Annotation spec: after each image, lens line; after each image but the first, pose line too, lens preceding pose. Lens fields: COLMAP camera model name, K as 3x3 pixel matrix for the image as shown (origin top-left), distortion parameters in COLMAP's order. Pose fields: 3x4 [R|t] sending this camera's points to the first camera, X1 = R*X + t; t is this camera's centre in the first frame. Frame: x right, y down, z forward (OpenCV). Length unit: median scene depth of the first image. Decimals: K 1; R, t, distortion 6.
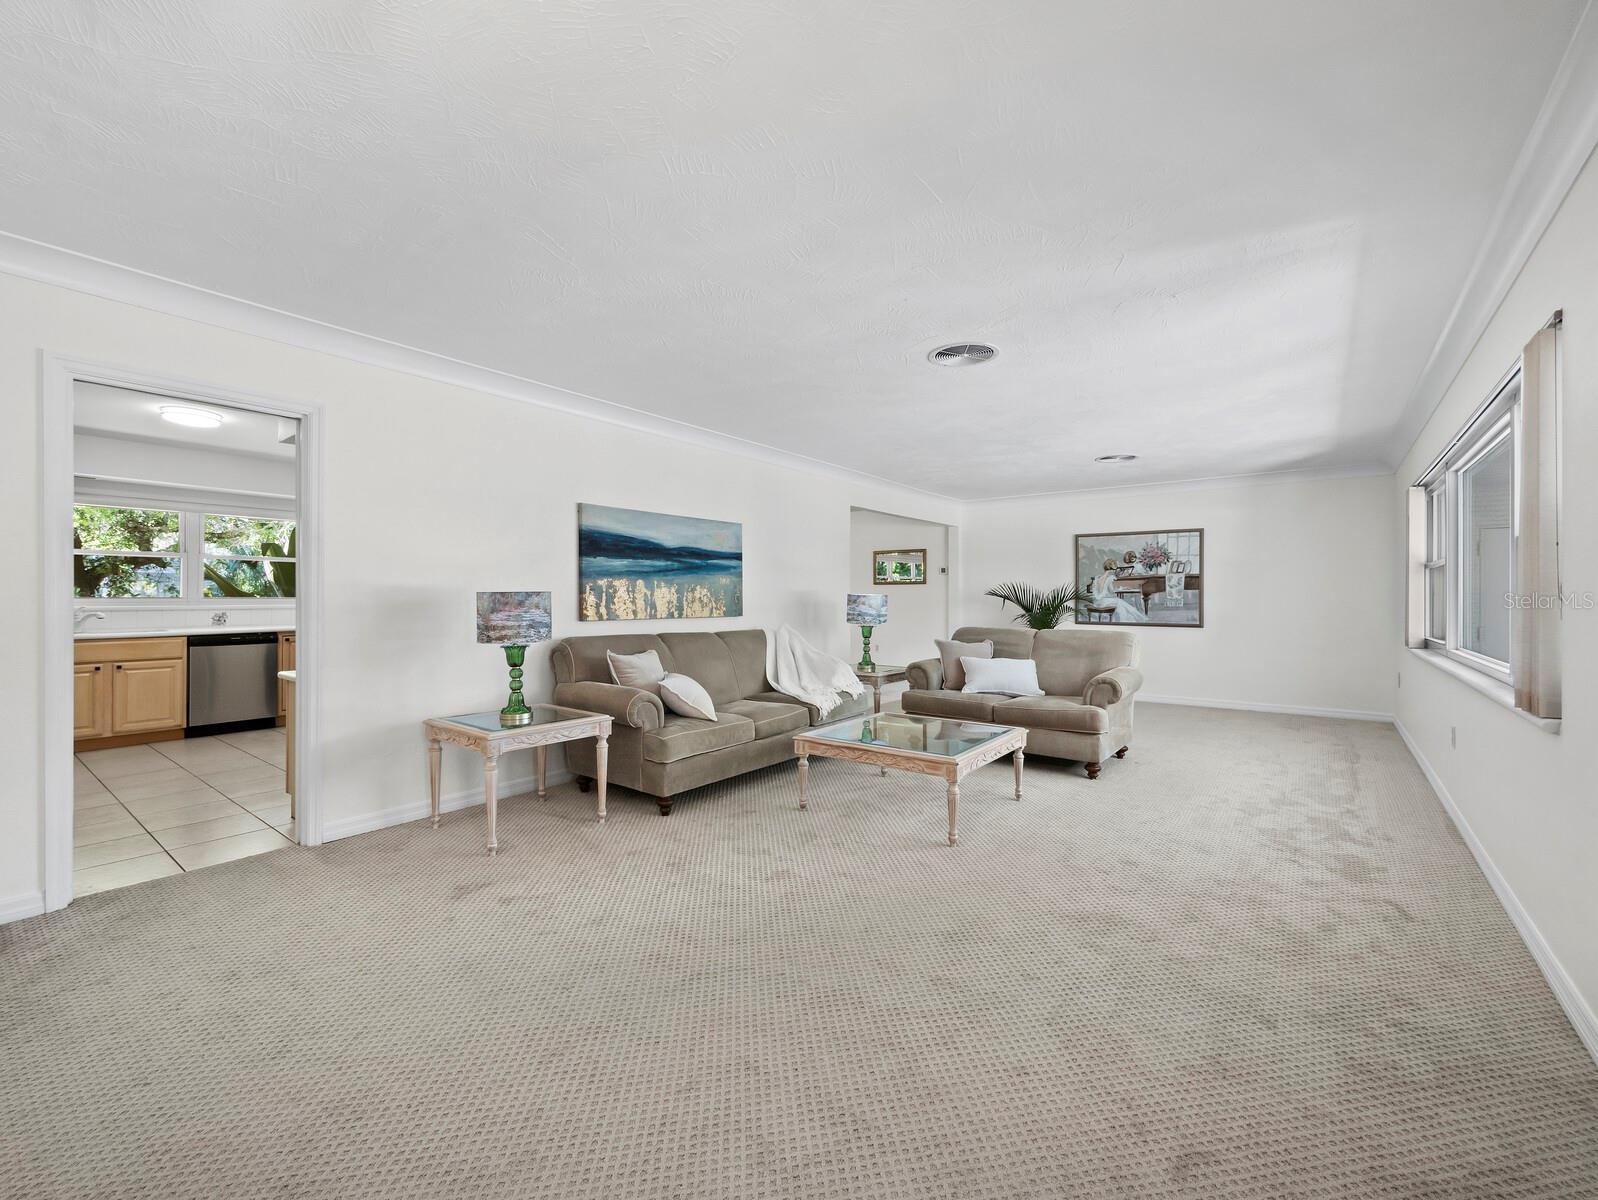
lens RADIAL K [[675.4, 0, 800.0], [0, 675.4, 593.6], [0, 0, 1]] dist [0.001215, 0.001156]
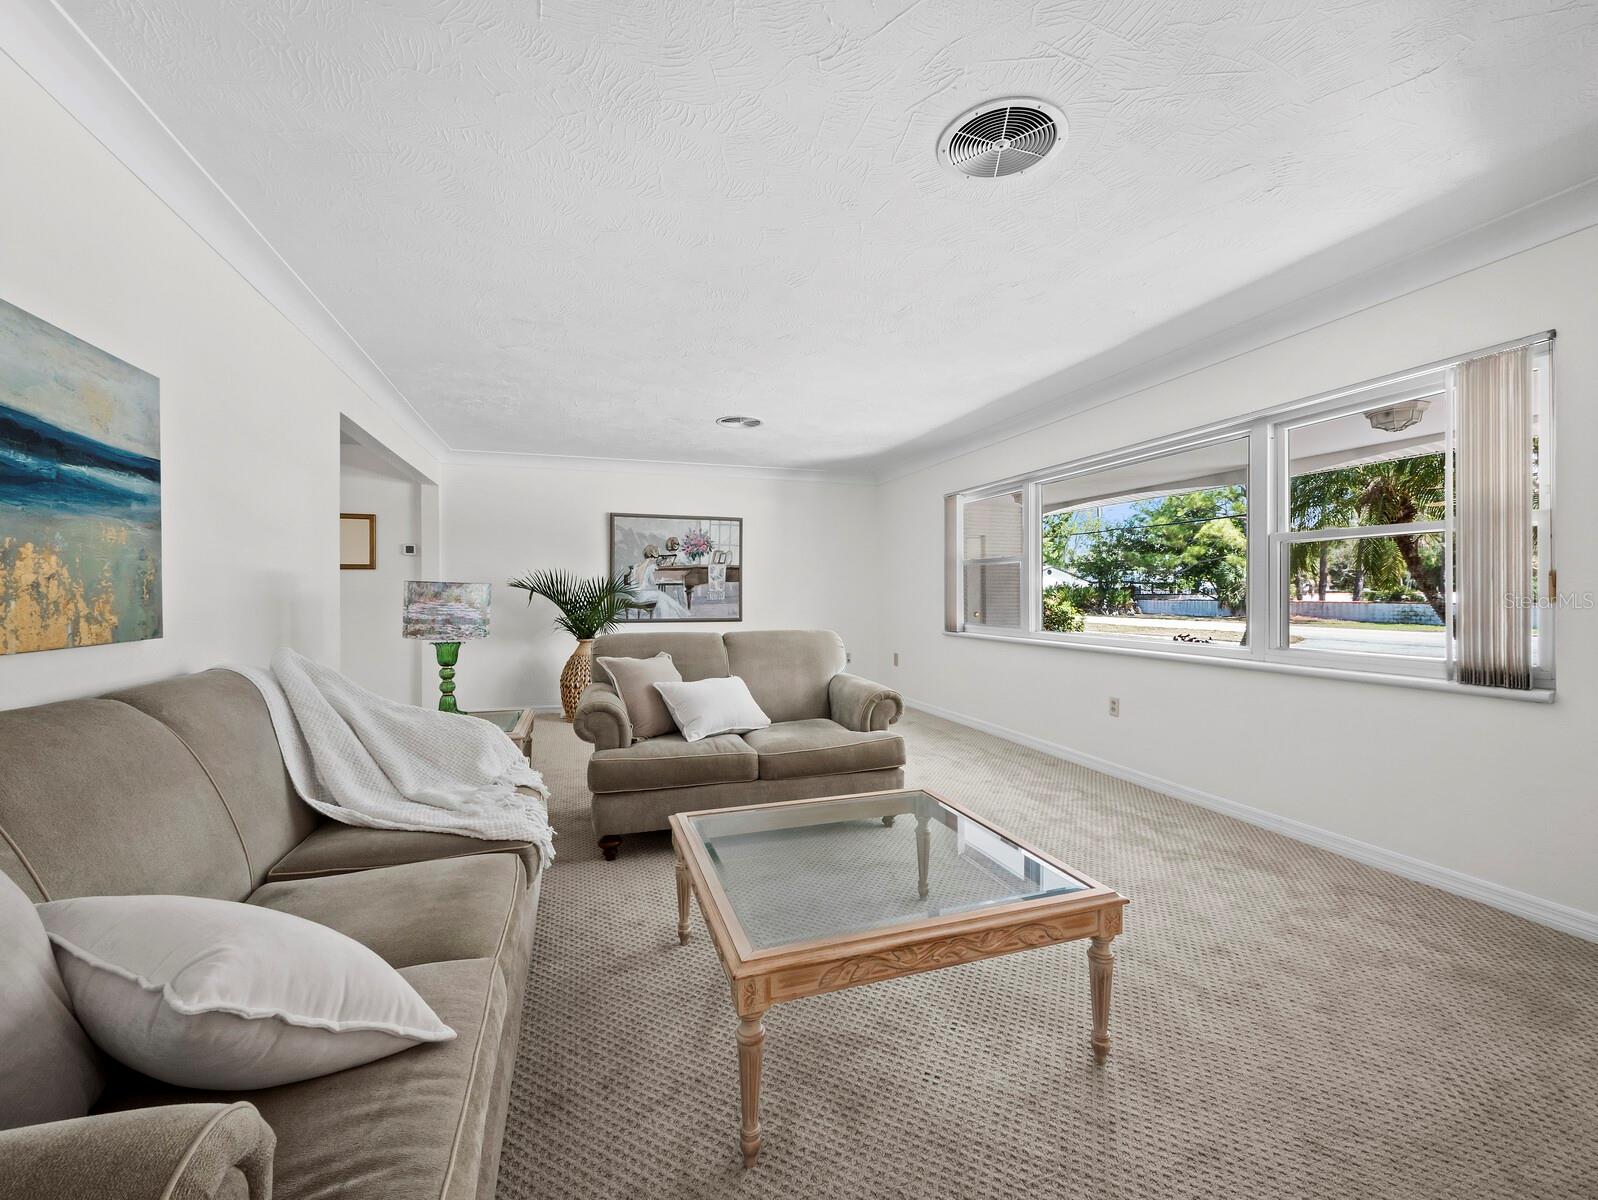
lens RADIAL K [[669.7, 0, 804.9], [0, 669.7, 590.4], [0, 0, 1]] dist [-0.000271, -0.000099]
pose [[0.560687, 0.000625, 0.828028, -0.140372], [-0.001576, 0.999999, 0.000313, 0.005704], [-0.828027, -0.001481, 0.560687, 0.387493]]
